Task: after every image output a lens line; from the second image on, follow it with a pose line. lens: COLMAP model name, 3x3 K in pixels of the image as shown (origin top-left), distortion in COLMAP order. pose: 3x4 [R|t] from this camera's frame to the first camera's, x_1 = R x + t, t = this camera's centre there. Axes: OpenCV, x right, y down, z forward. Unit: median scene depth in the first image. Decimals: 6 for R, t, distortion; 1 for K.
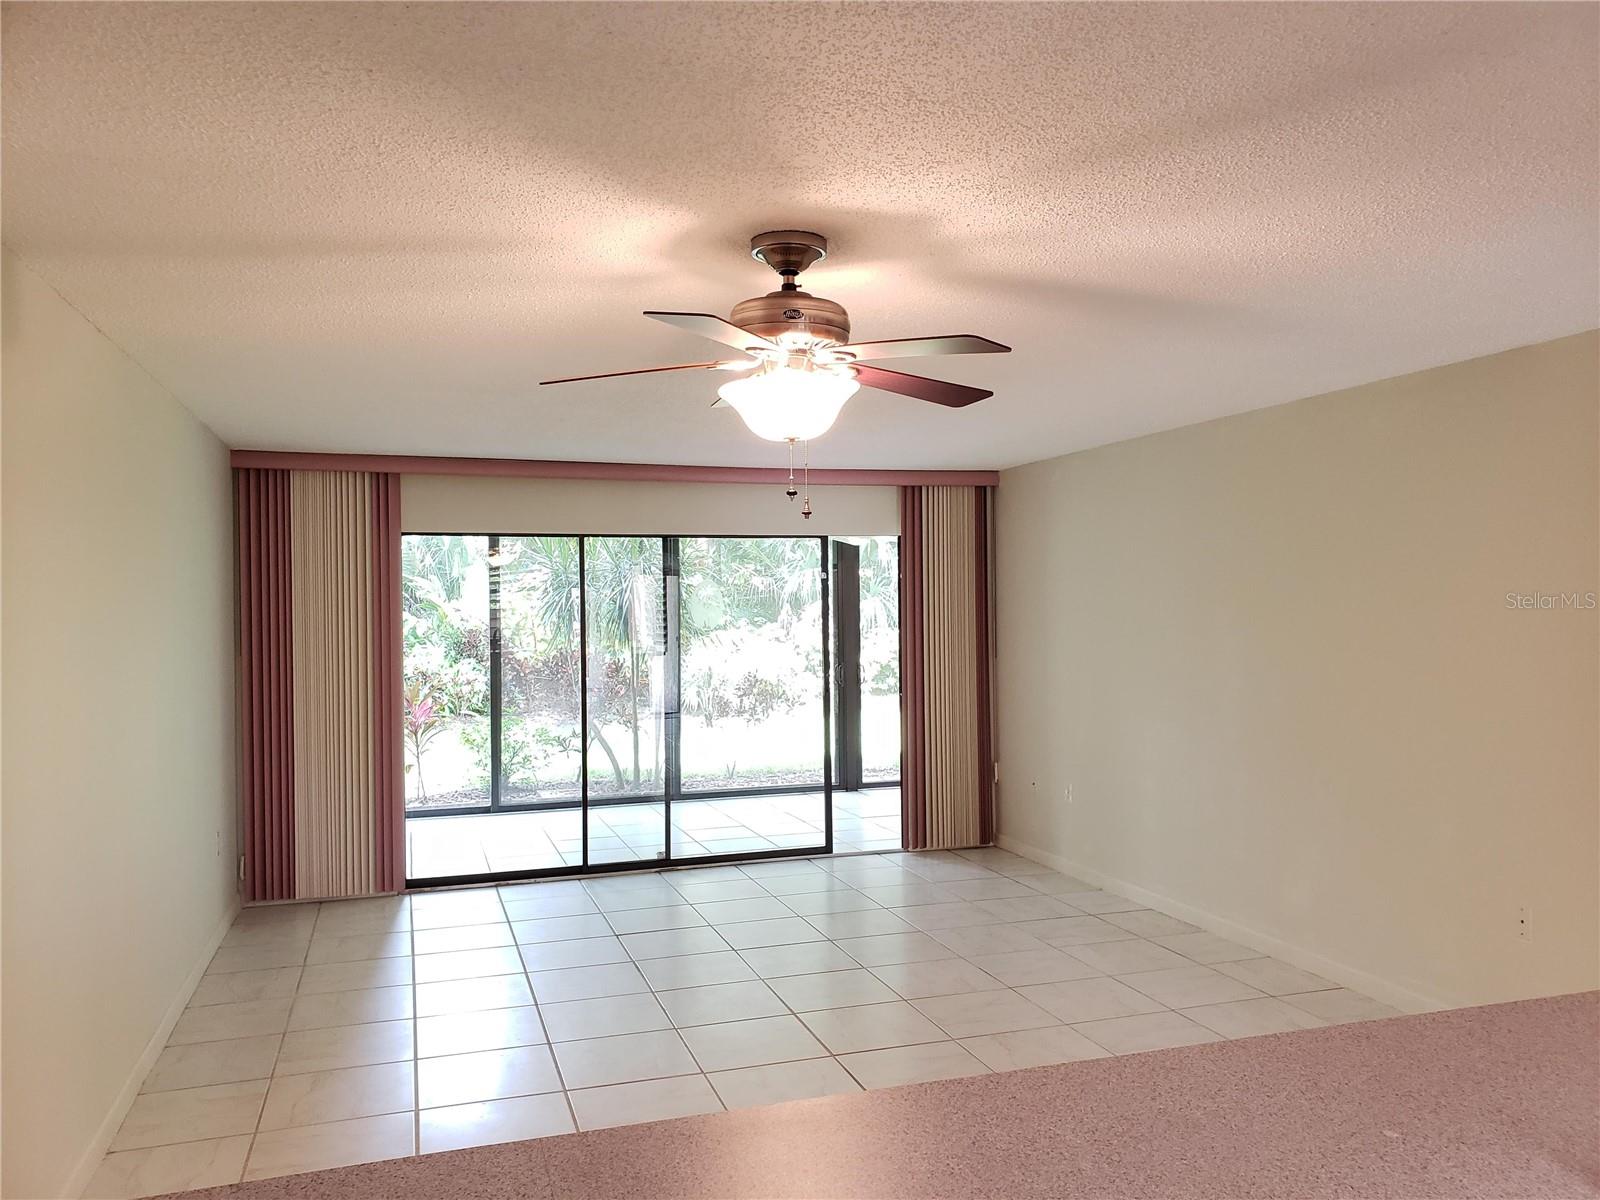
lens RADIAL K [[1248.2, 0, 821.2], [0, 1248.2, 627.3], [0, 0, 1]] dist [0.005260, -0.018199]
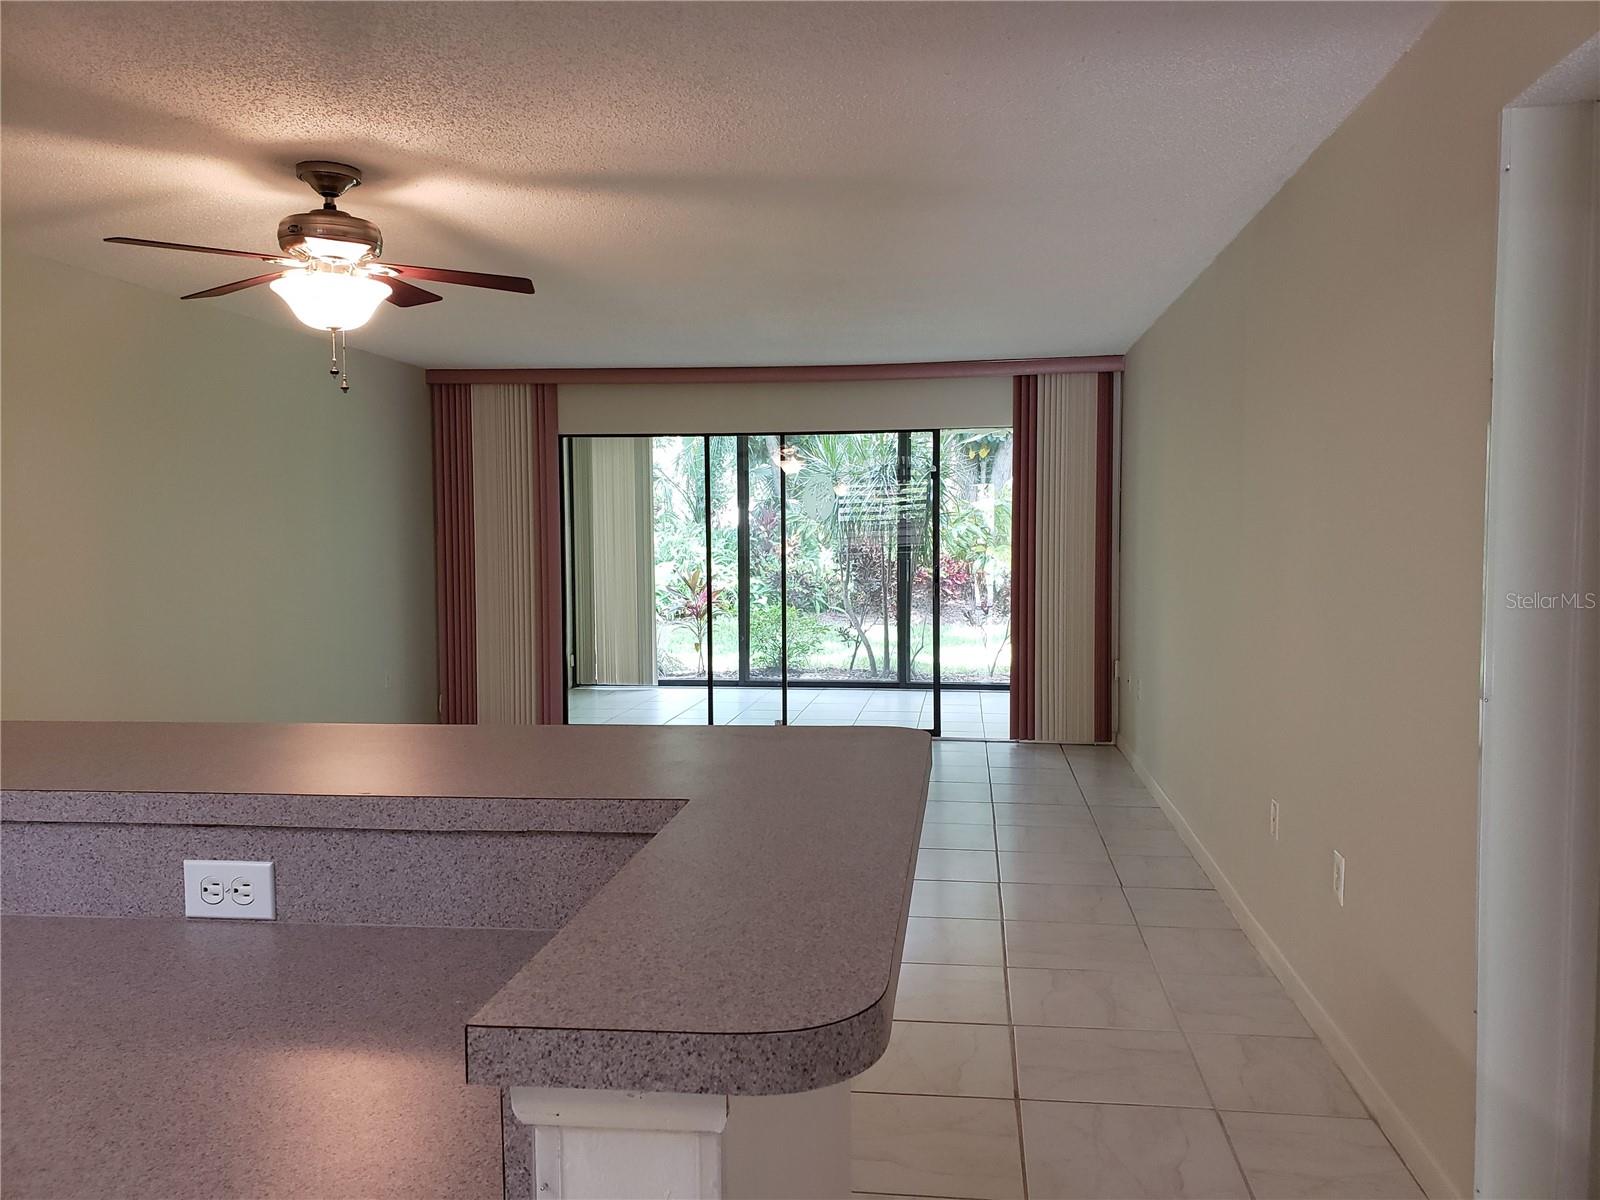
lens RADIAL K [[1248.2, 0, 802.4], [0, 1248.2, 609.0], [0, 0, 1]] dist [0.005260, -0.018199]
pose [[0.898231, 0.036602, -0.437997, 0.359441], [-0.013798, 0.998384, 0.055135, 0.019950], [0.439307, -0.043480, 0.897284, 0.027203]]
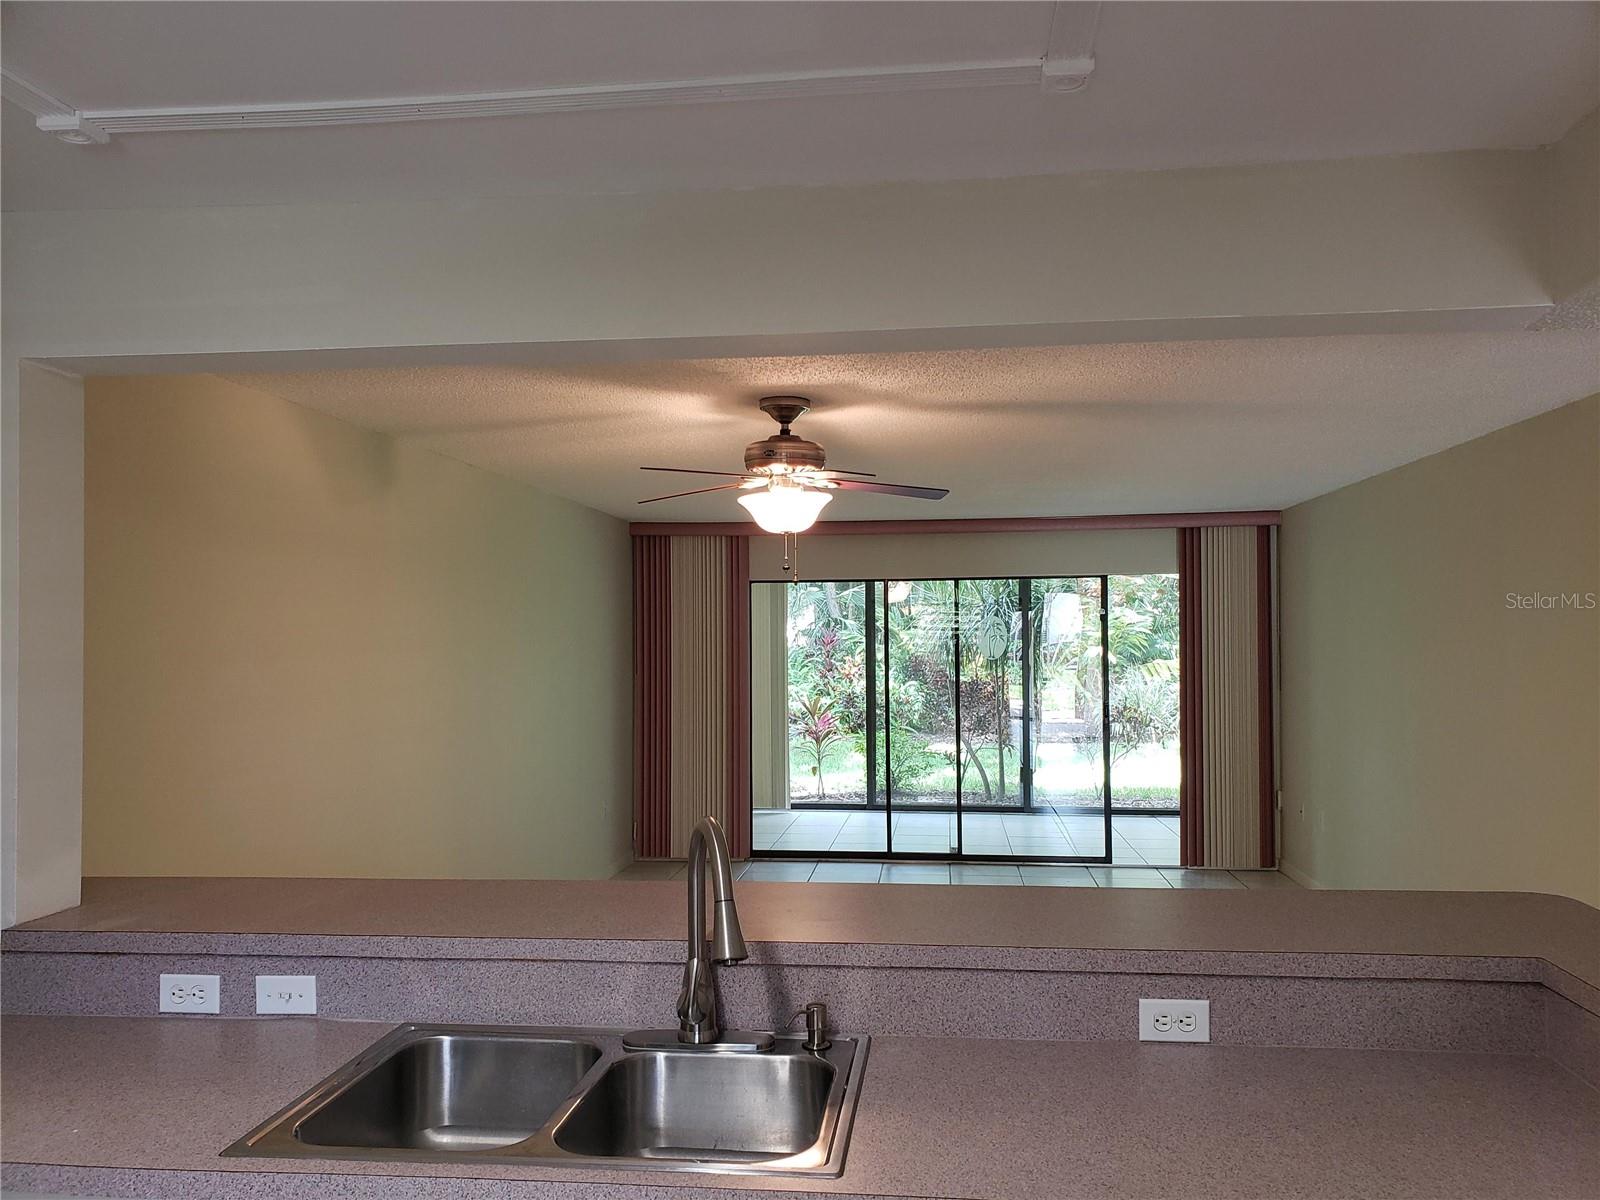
lens RADIAL K [[1248.2, 0, 771.7], [0, 1248.2, 609.5], [0, 0, 1]] dist [0.005260, -0.018199]
pose [[0.894609, -0.002982, -0.446840, 0.236021], [-0.012267, 0.999437, -0.031229, -0.004648], [0.446682, 0.033419, 0.894069, -0.127255]]
